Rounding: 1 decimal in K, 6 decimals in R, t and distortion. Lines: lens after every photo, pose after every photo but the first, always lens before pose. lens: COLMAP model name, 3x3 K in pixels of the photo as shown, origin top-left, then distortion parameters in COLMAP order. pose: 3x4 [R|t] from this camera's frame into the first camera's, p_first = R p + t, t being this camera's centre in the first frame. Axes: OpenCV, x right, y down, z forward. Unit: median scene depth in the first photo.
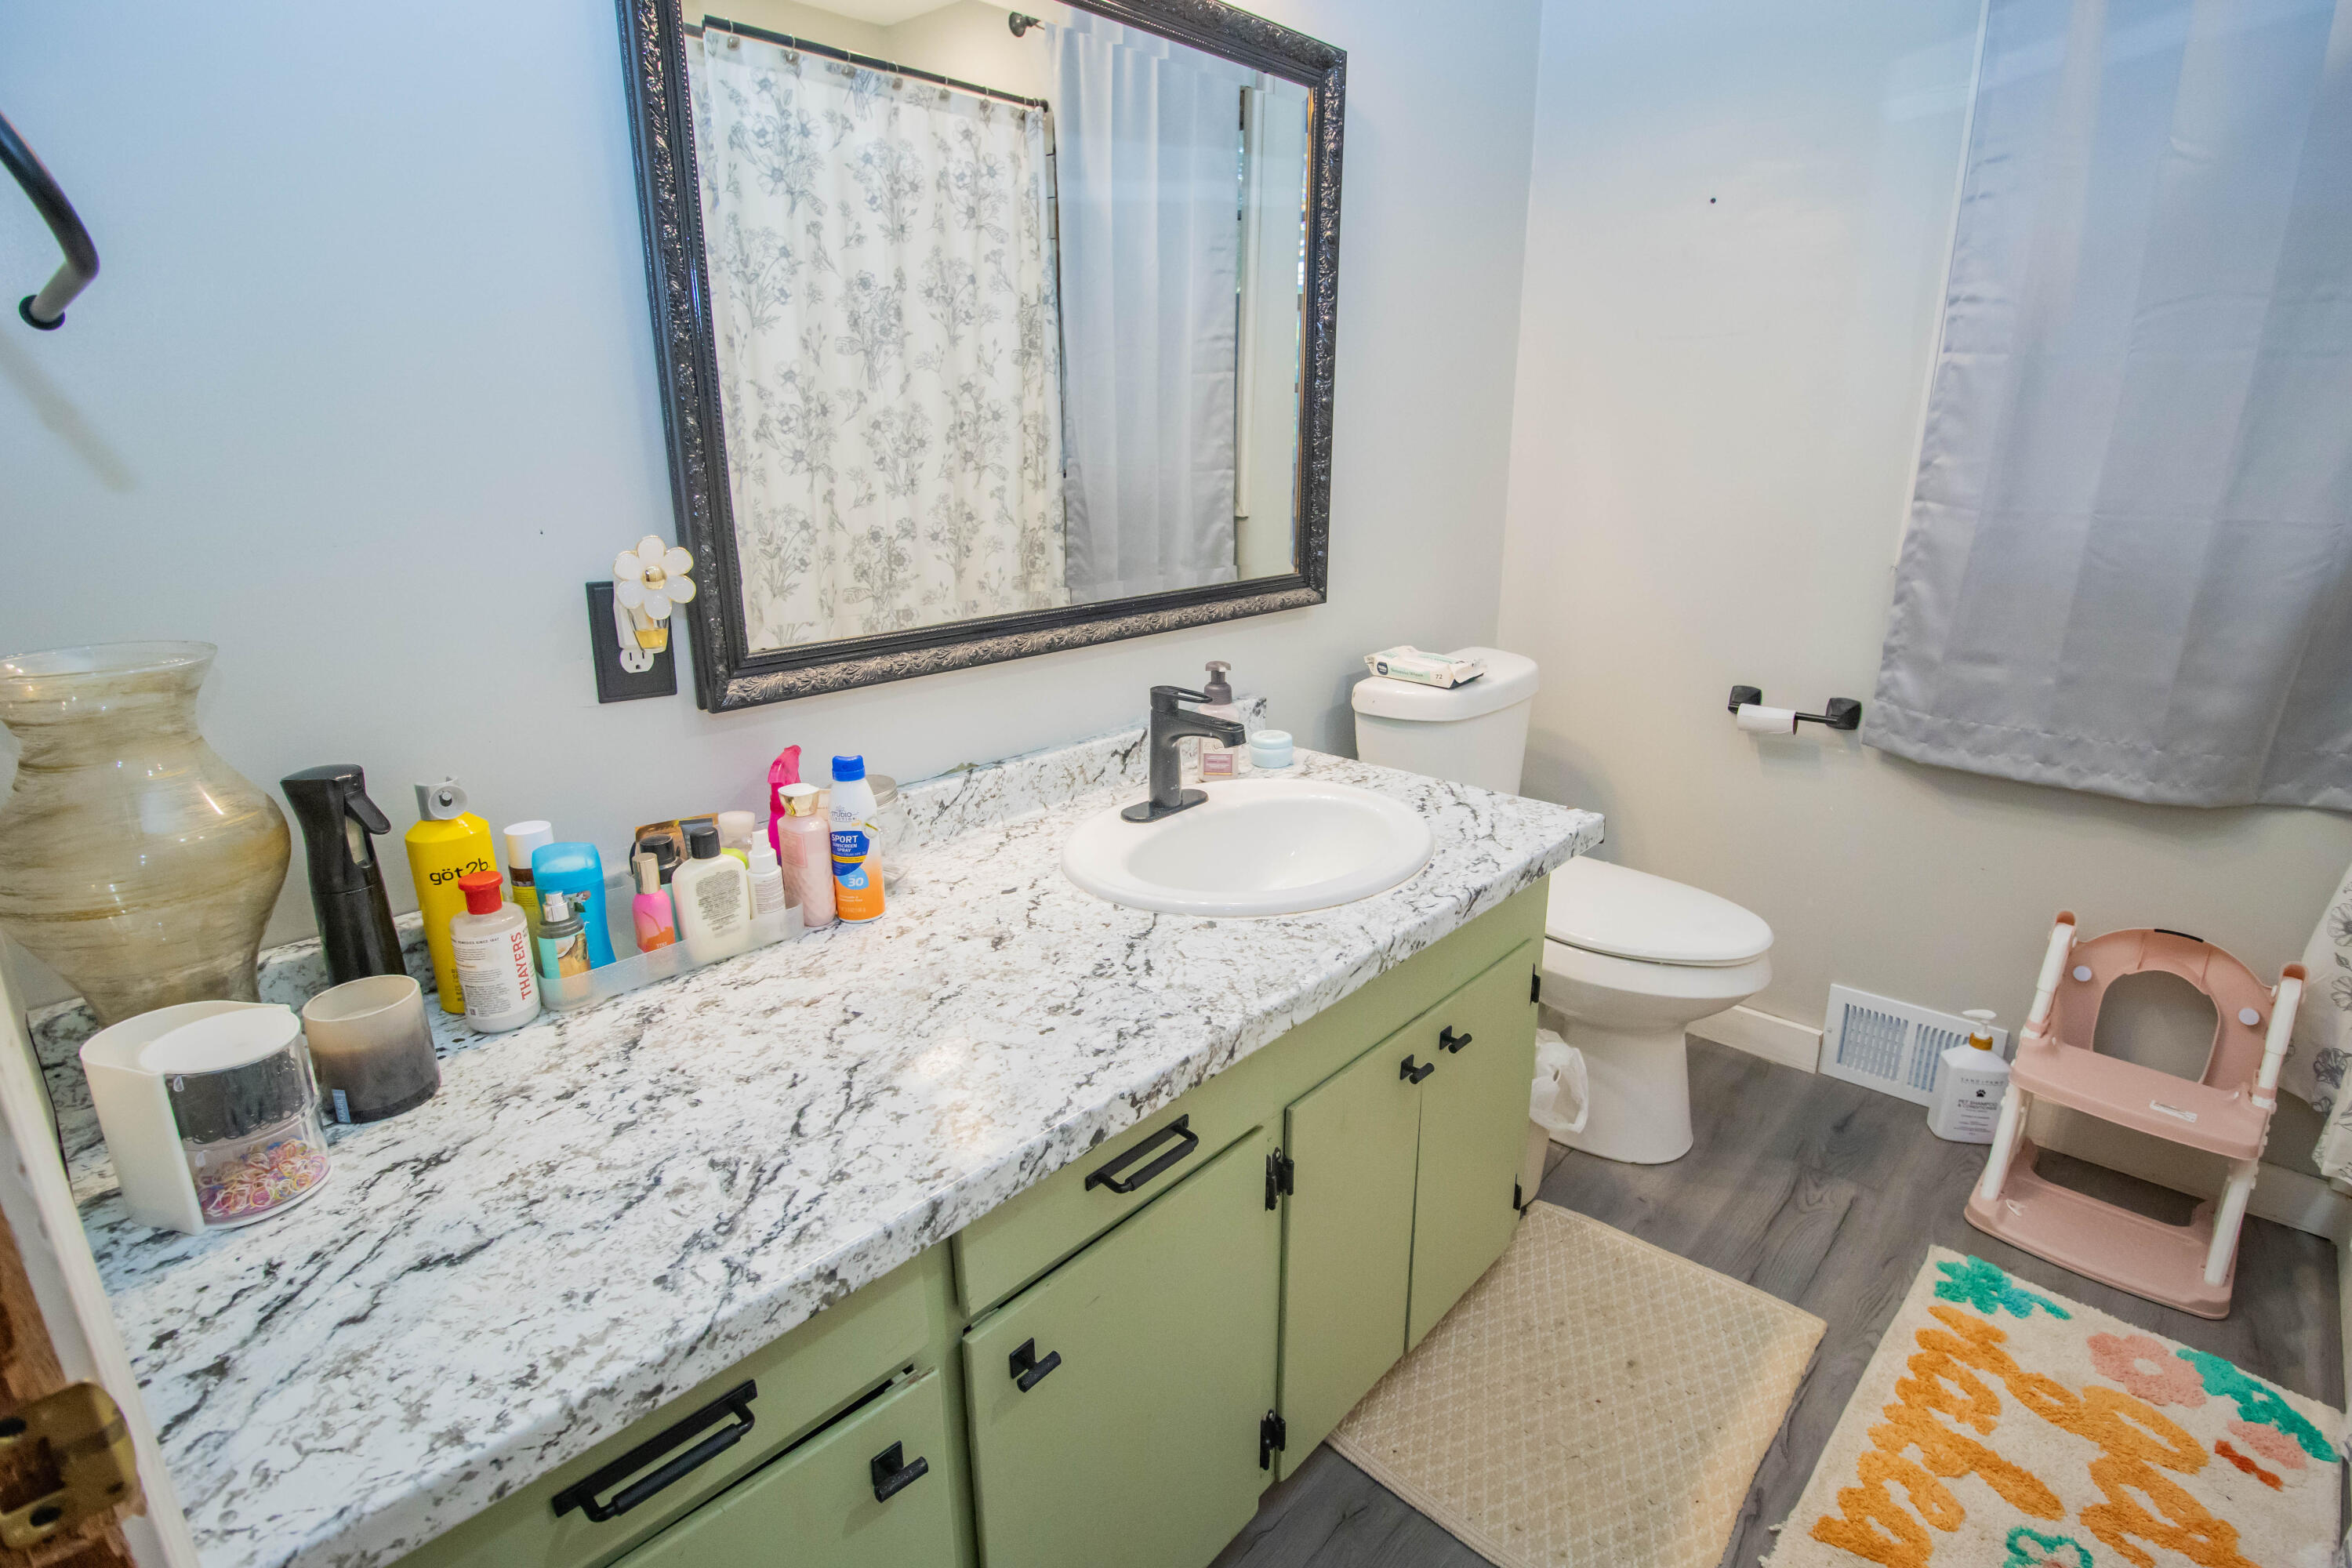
lens RADIAL K [[1097.4, 0, 1196.1], [0, 1097.4, 768.2], [0, 0, 1]] dist [0.001231, -0.013686]
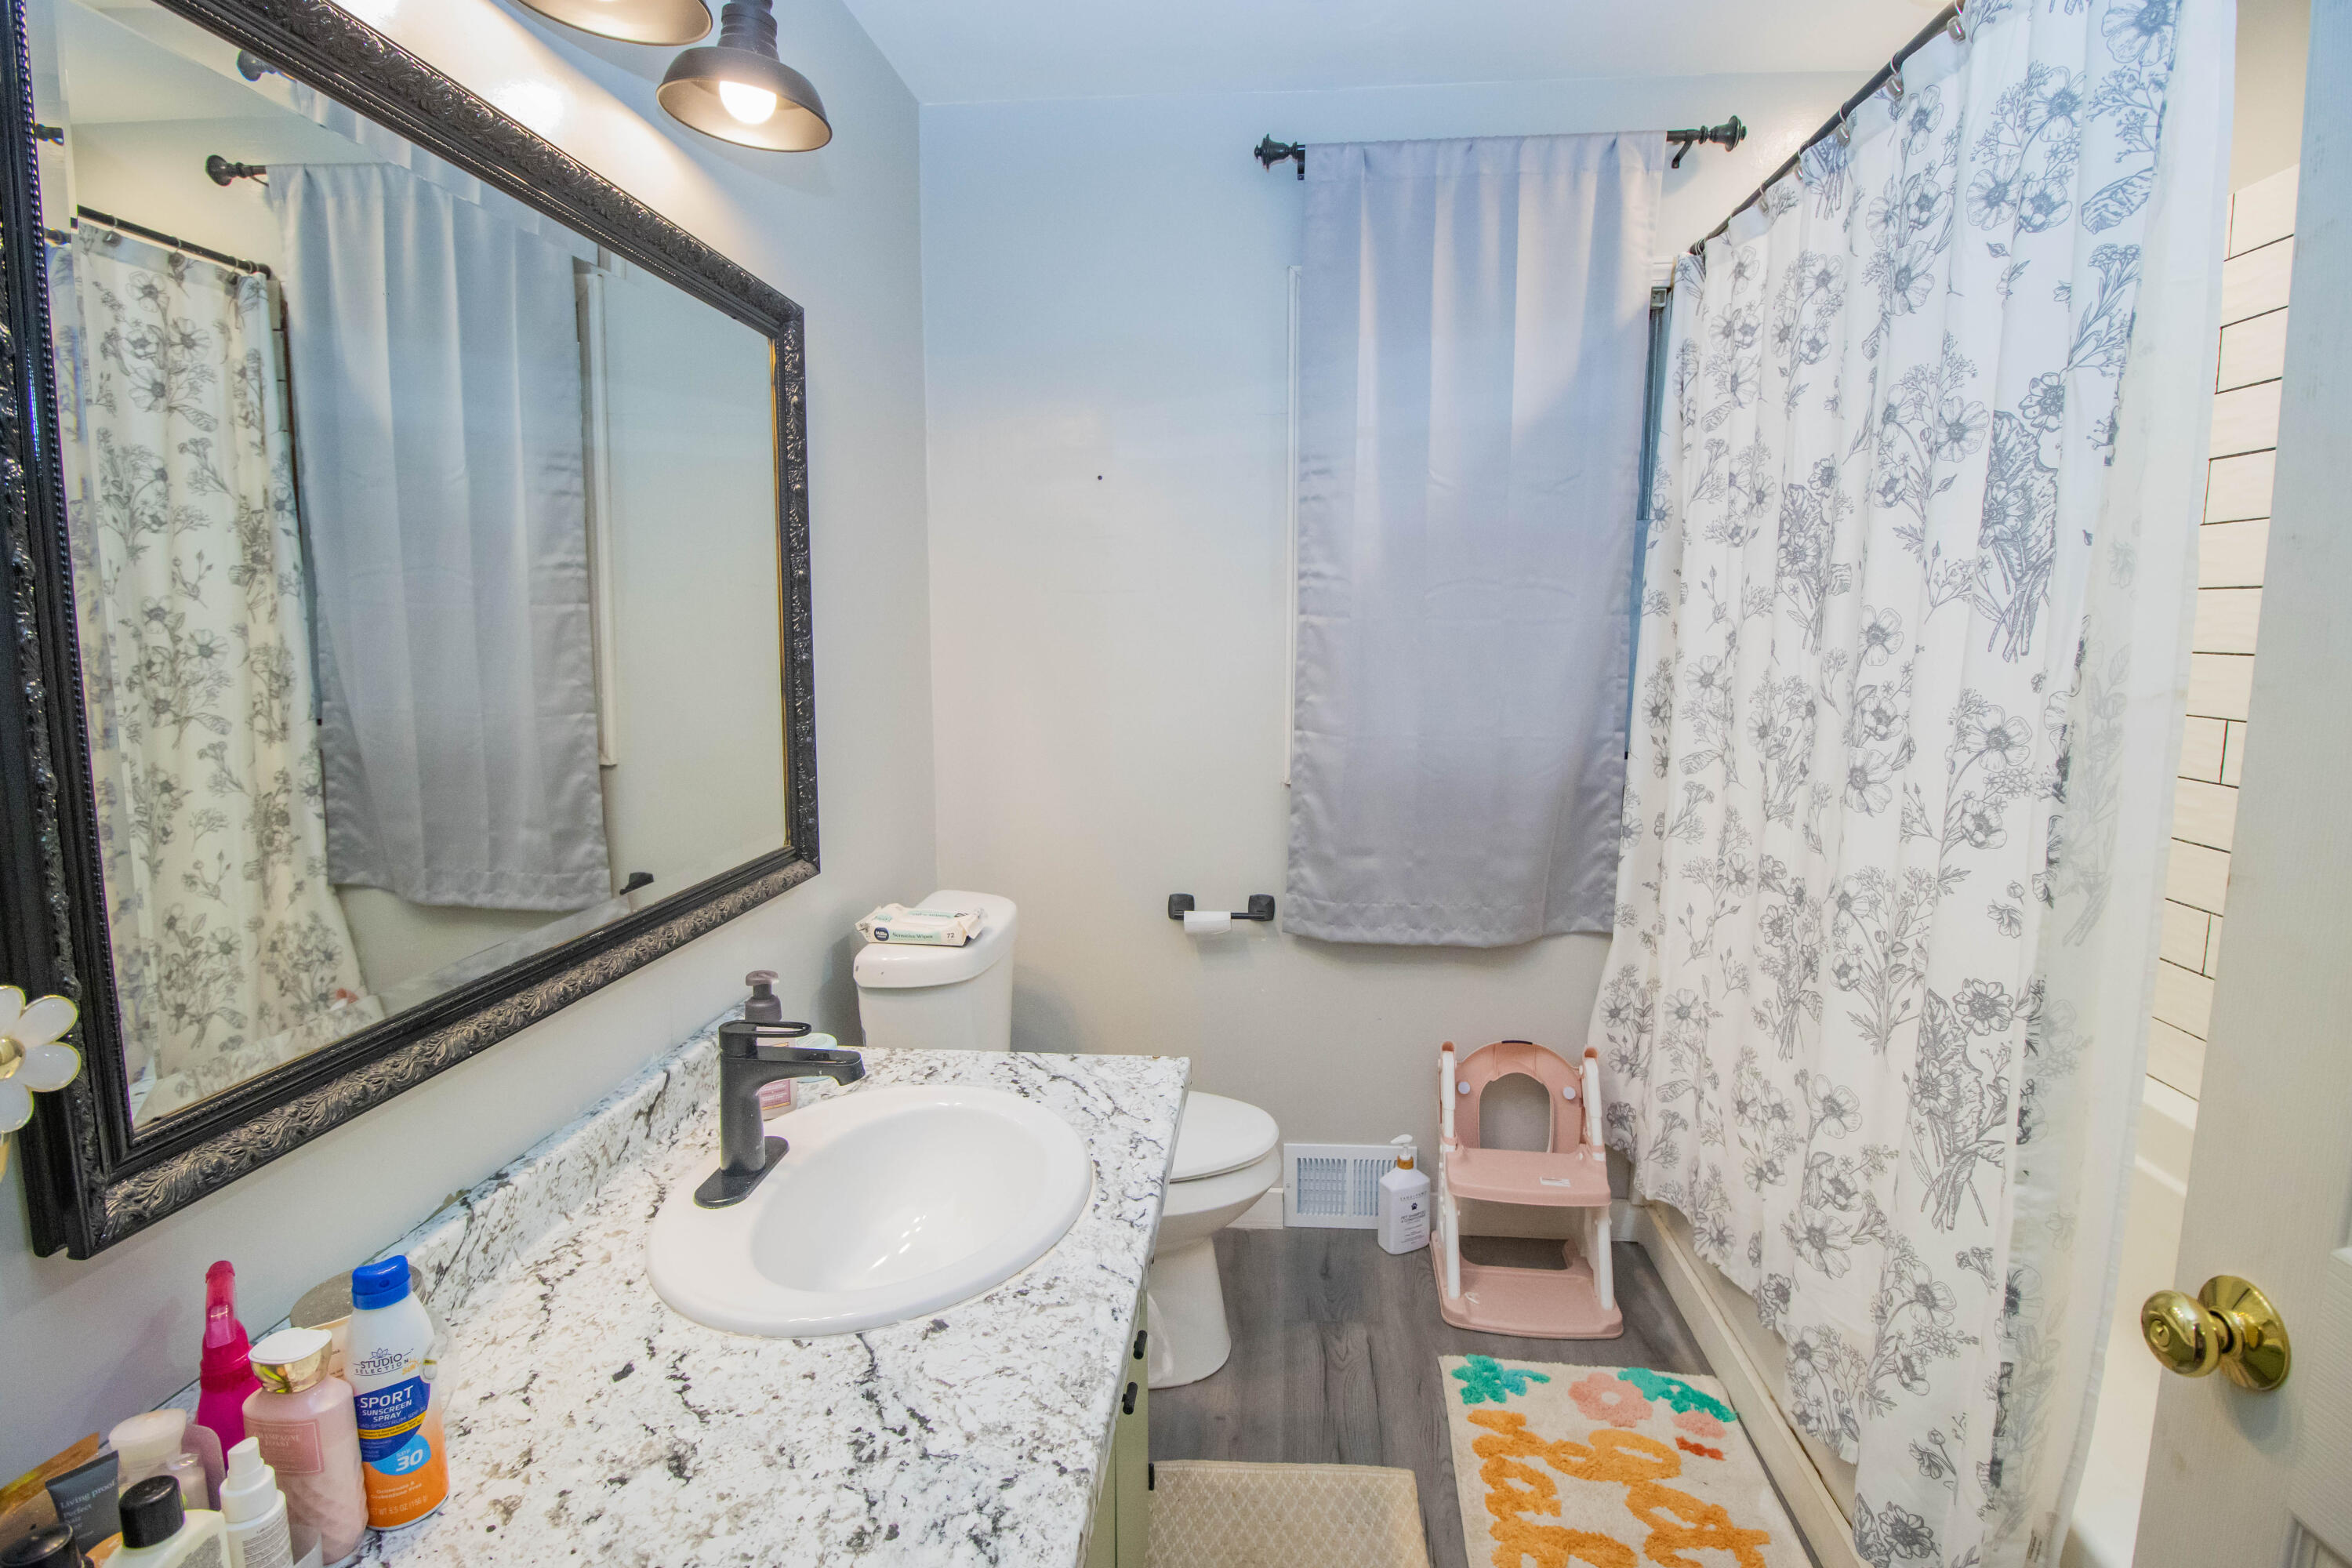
lens RADIAL K [[1102.6, 0, 1140.0], [0, 1102.6, 779.7], [0, 0, 1]] dist [0.000378, -0.014974]
pose [[0.801998, -0.080989, 0.591810, -0.210987], [0.172409, 0.979984, -0.099530, -0.097300], [-0.571904, 0.181856, 0.799909, 0.127096]]
